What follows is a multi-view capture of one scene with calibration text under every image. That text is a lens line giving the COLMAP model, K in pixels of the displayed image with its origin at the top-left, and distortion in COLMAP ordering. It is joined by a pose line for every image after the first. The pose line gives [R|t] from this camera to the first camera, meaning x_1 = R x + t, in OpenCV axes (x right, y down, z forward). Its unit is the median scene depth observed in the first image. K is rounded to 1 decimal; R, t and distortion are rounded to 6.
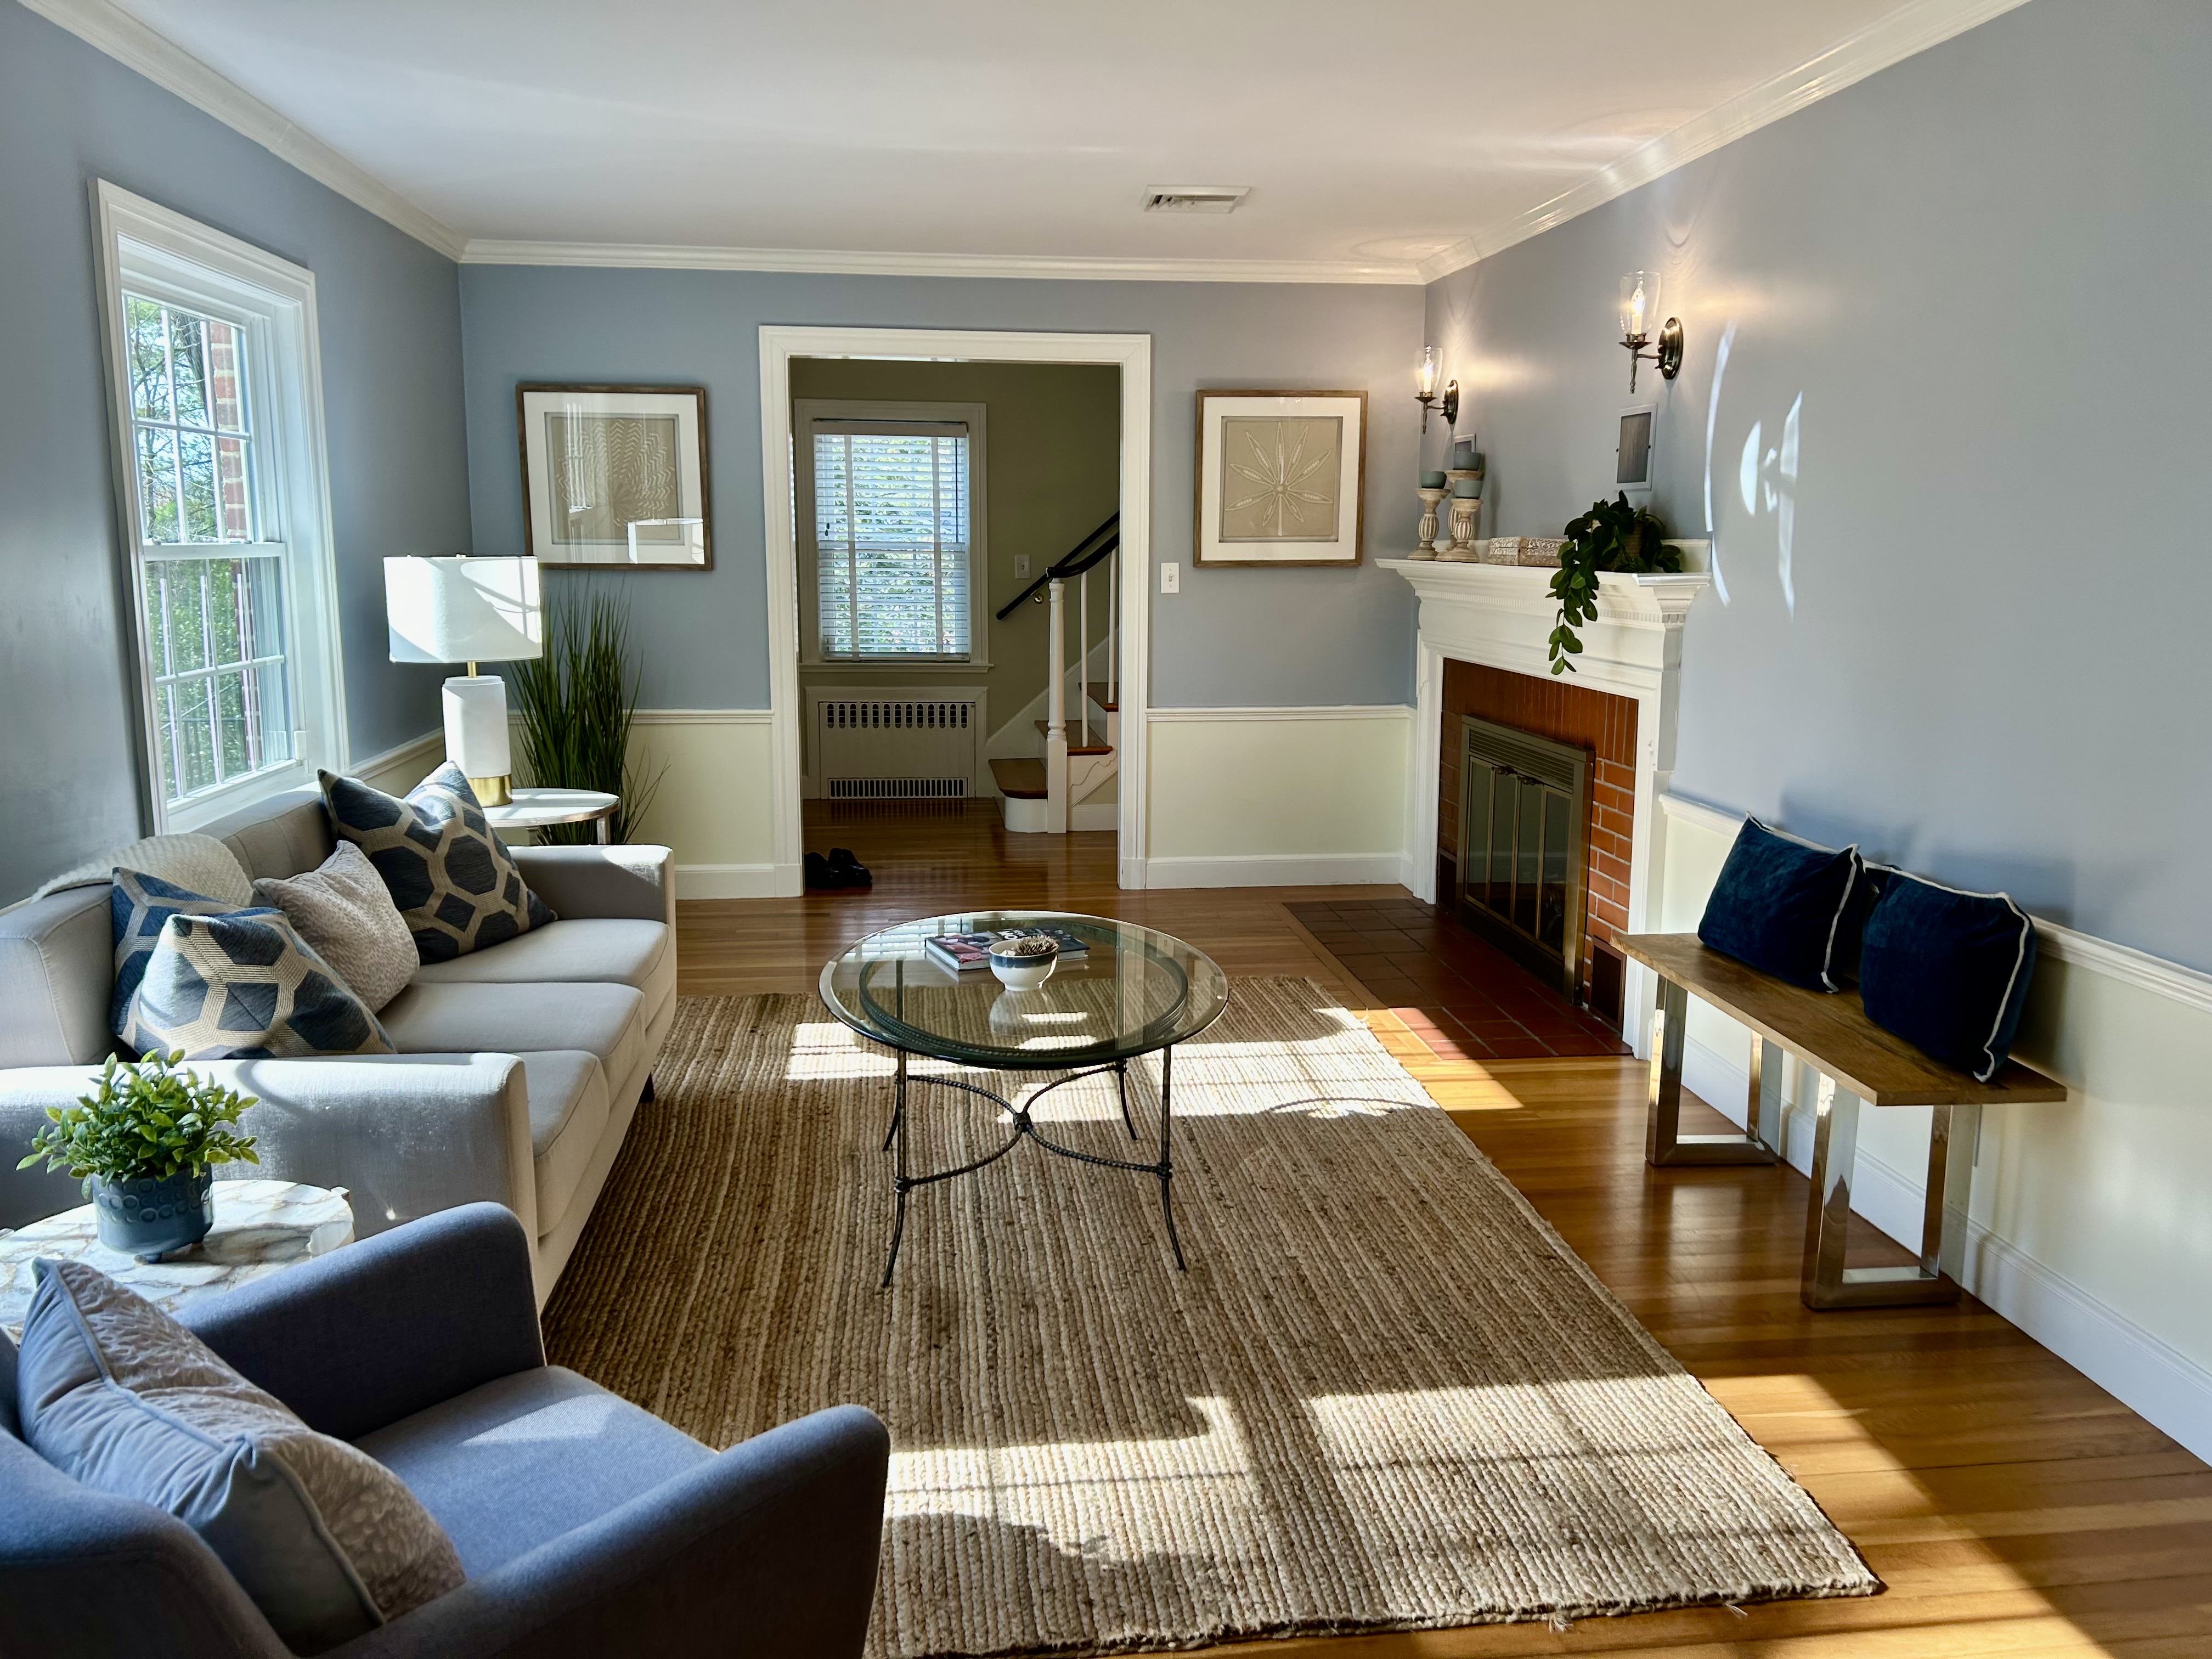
lens RADIAL K [[1653.4, 0, 1100.3], [0, 1653.4, 812.9], [0, 0, 1]] dist [0.059306, -0.078946]
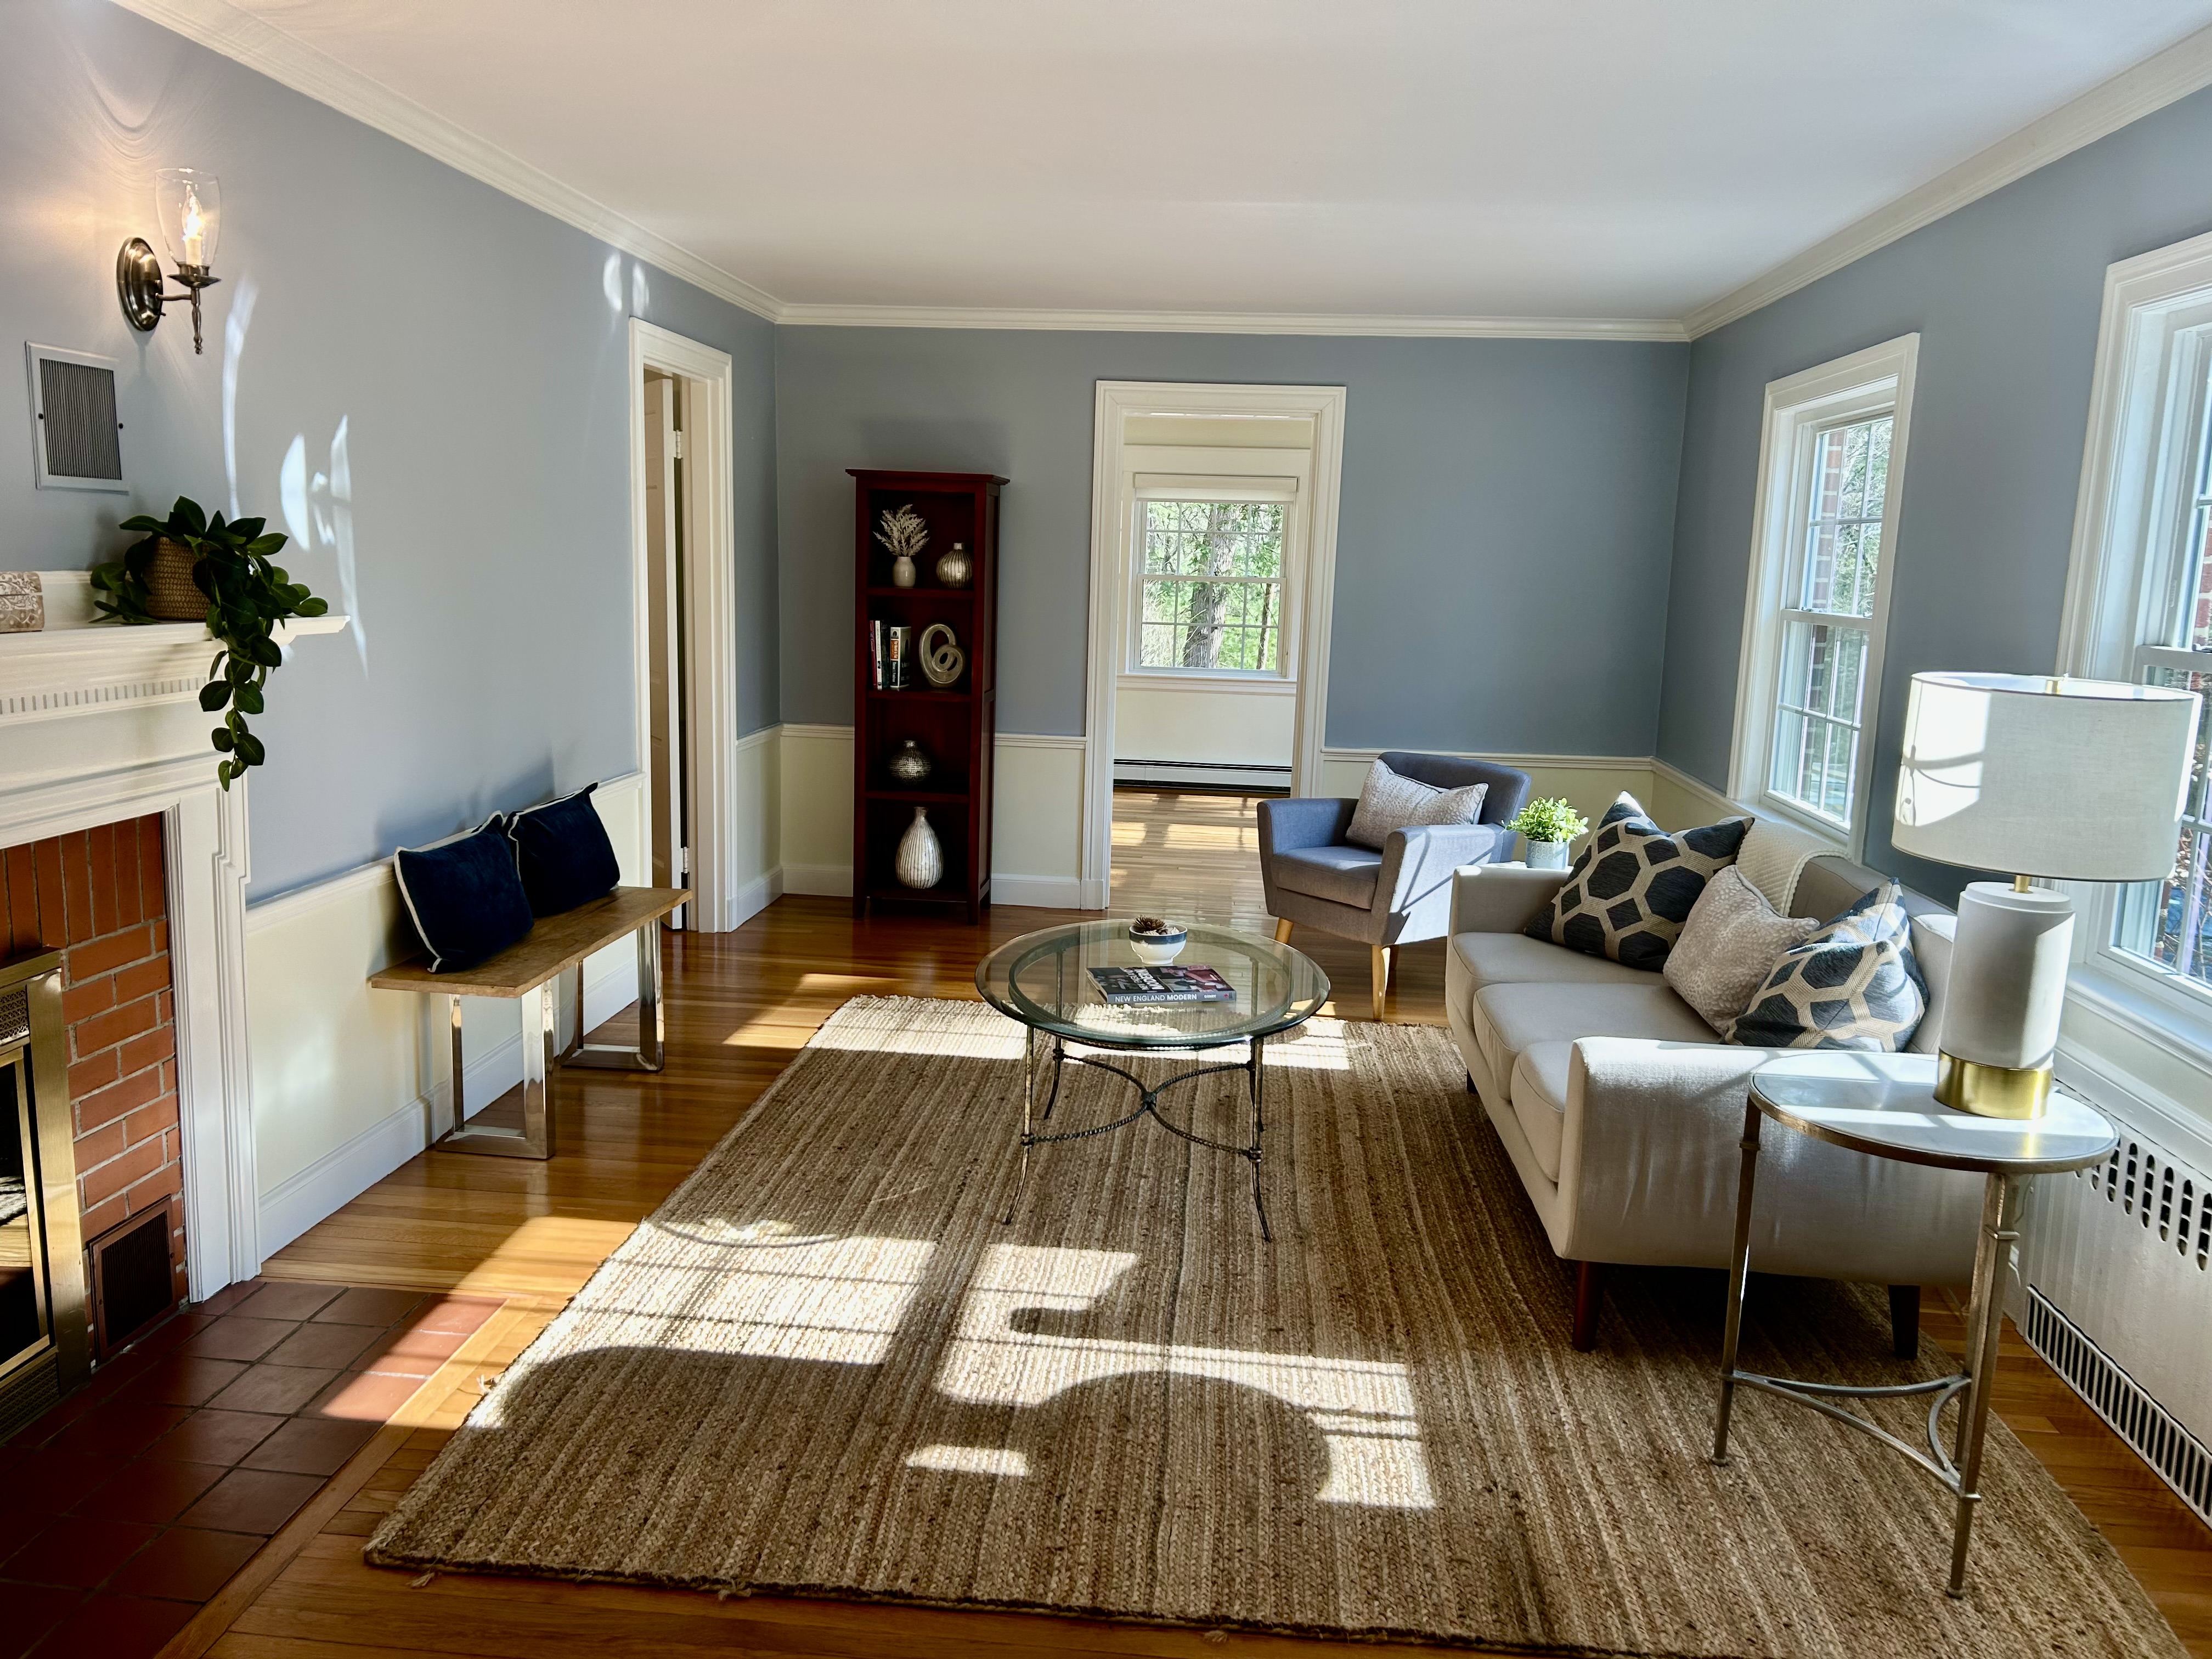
lens RADIAL K [[1653.4, 0, 1100.3], [0, 1653.4, 812.9], [0, 0, 1]] dist [0.059306, -0.078946]
pose [[-0.977728, -0.060702, 0.200904, -0.186455], [0.002819, 0.953375, 0.301774, -0.280112], [-0.209856, 0.295620, -0.931971, 1.616537]]
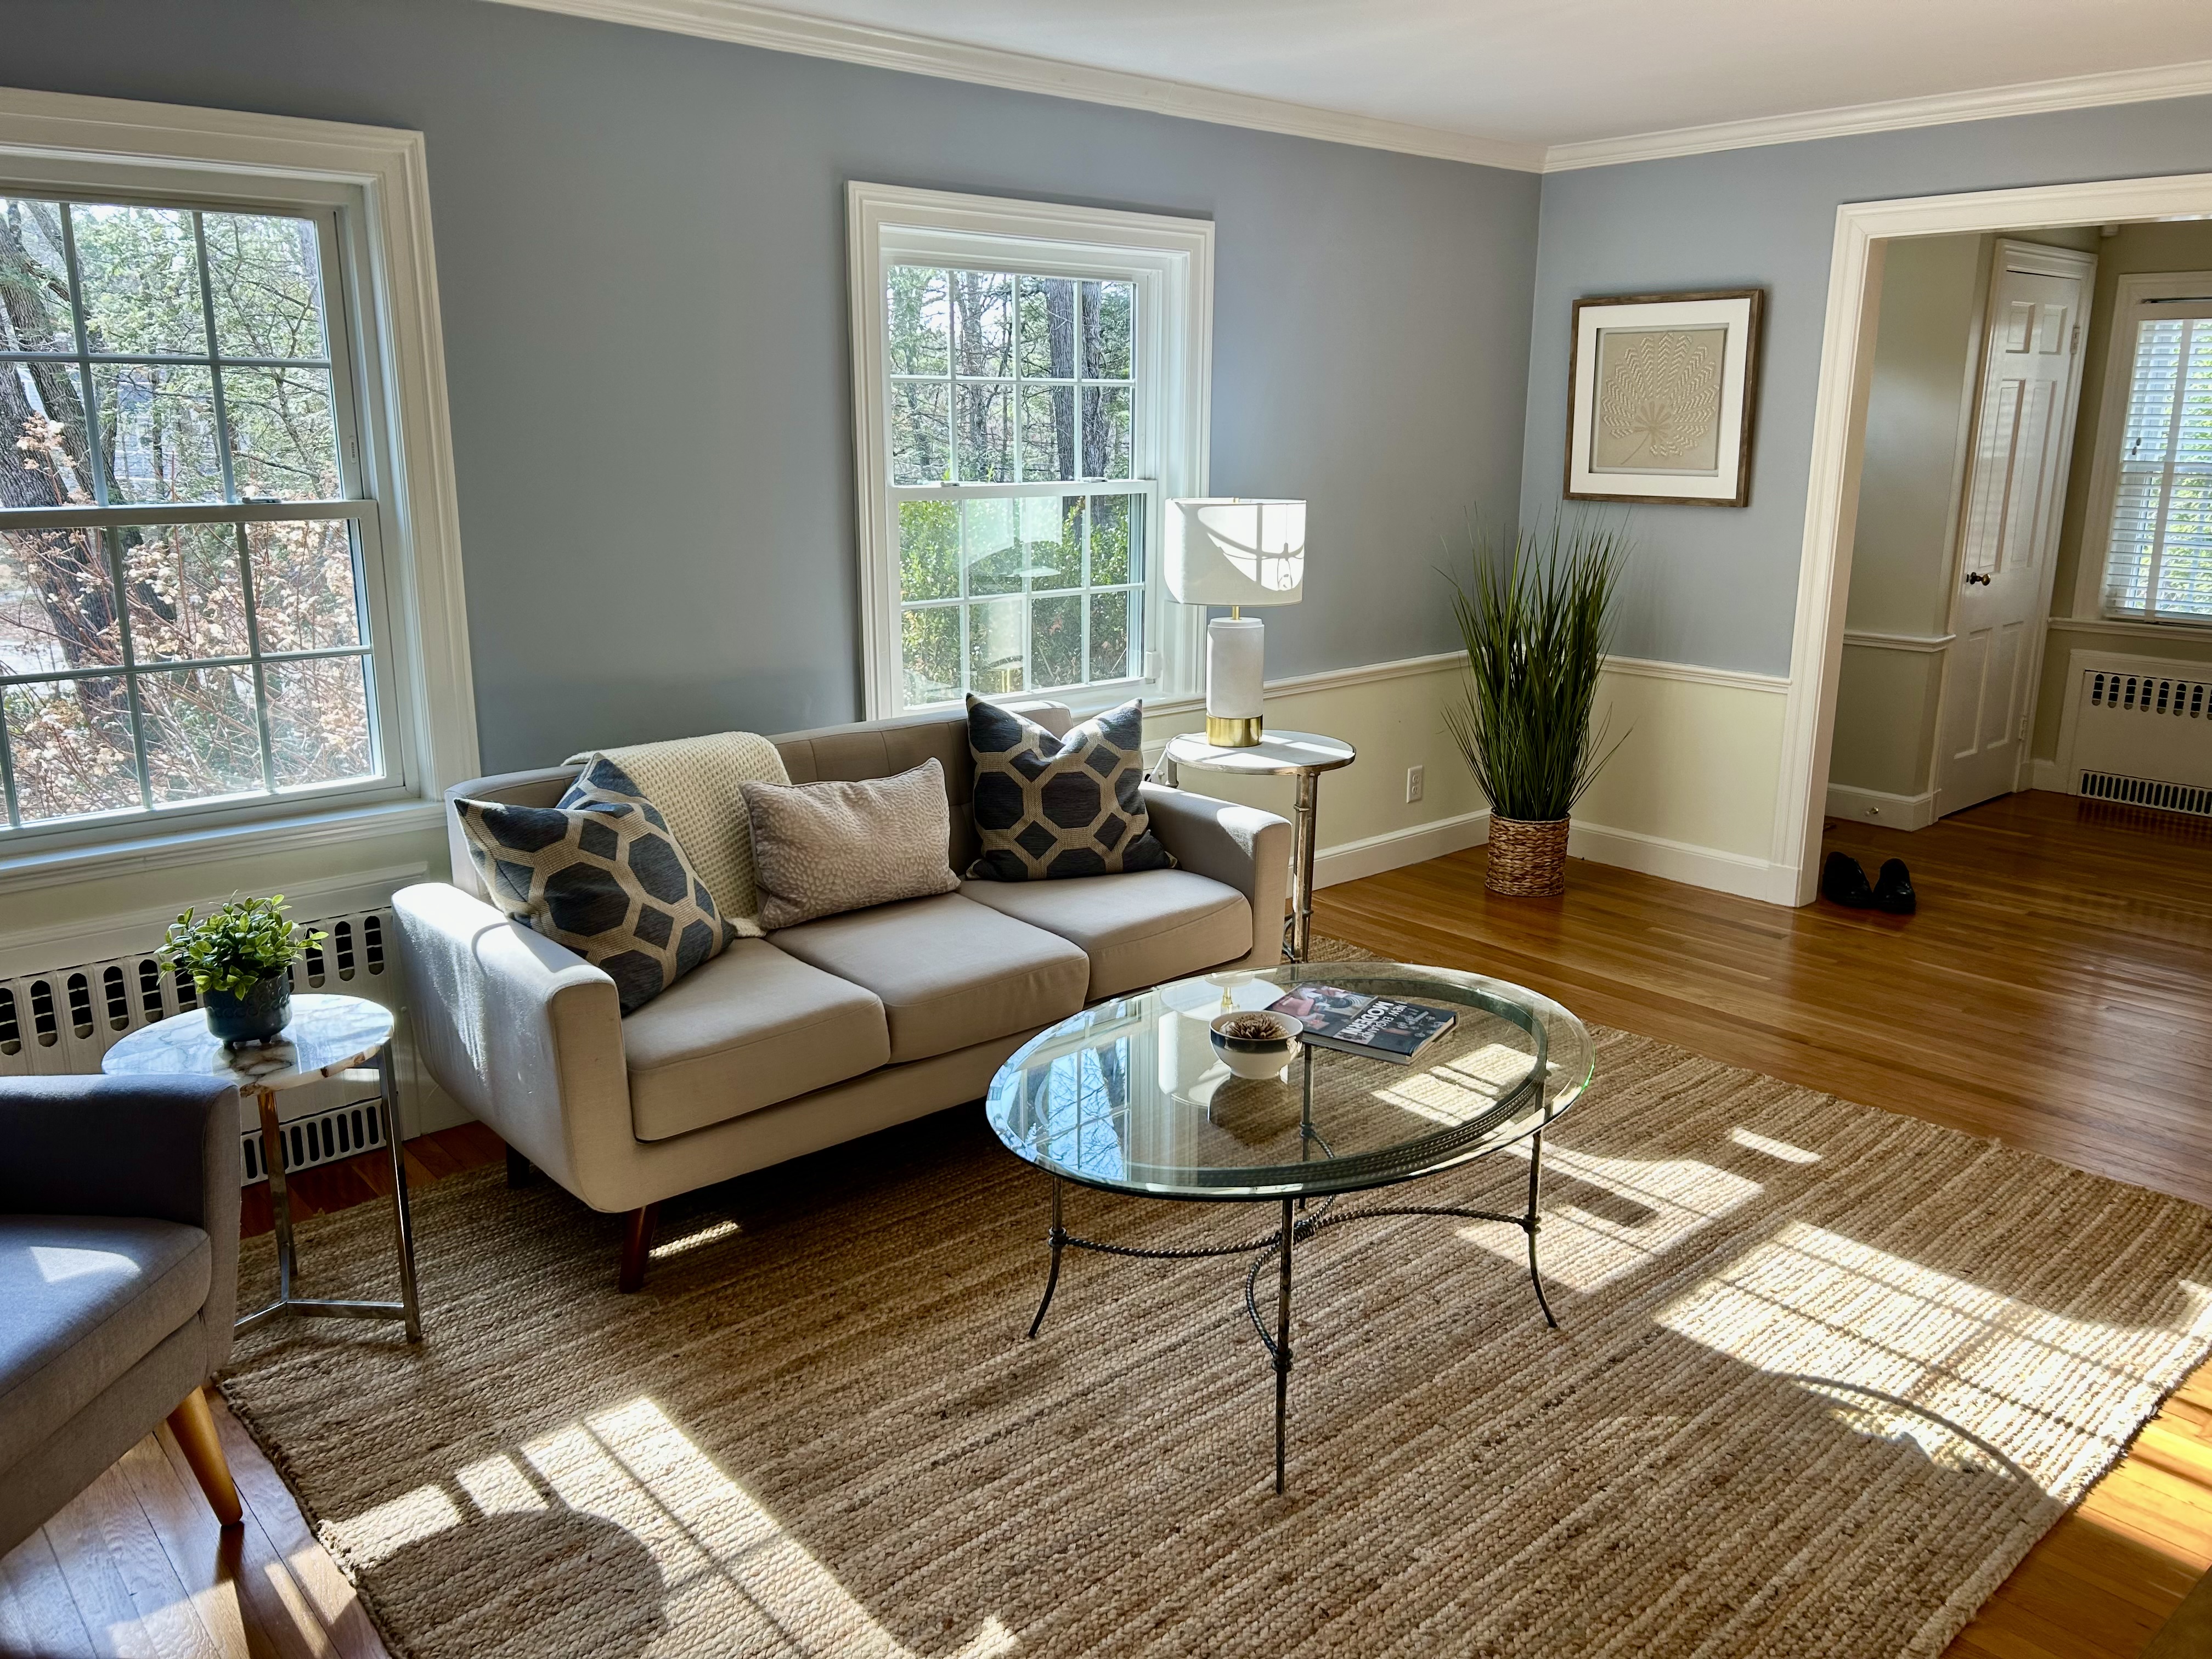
lens RADIAL K [[1669.0, 0, 1115.9], [0, 1669.0, 790.5], [0, 0, 1]] dist [0.078363, -0.092529]
pose [[0.579870, 0.181135, -0.794318, 0.419159], [-0.137908, 0.982725, 0.123424, -0.095438], [0.802952, 0.037973, 0.594833, 0.341593]]
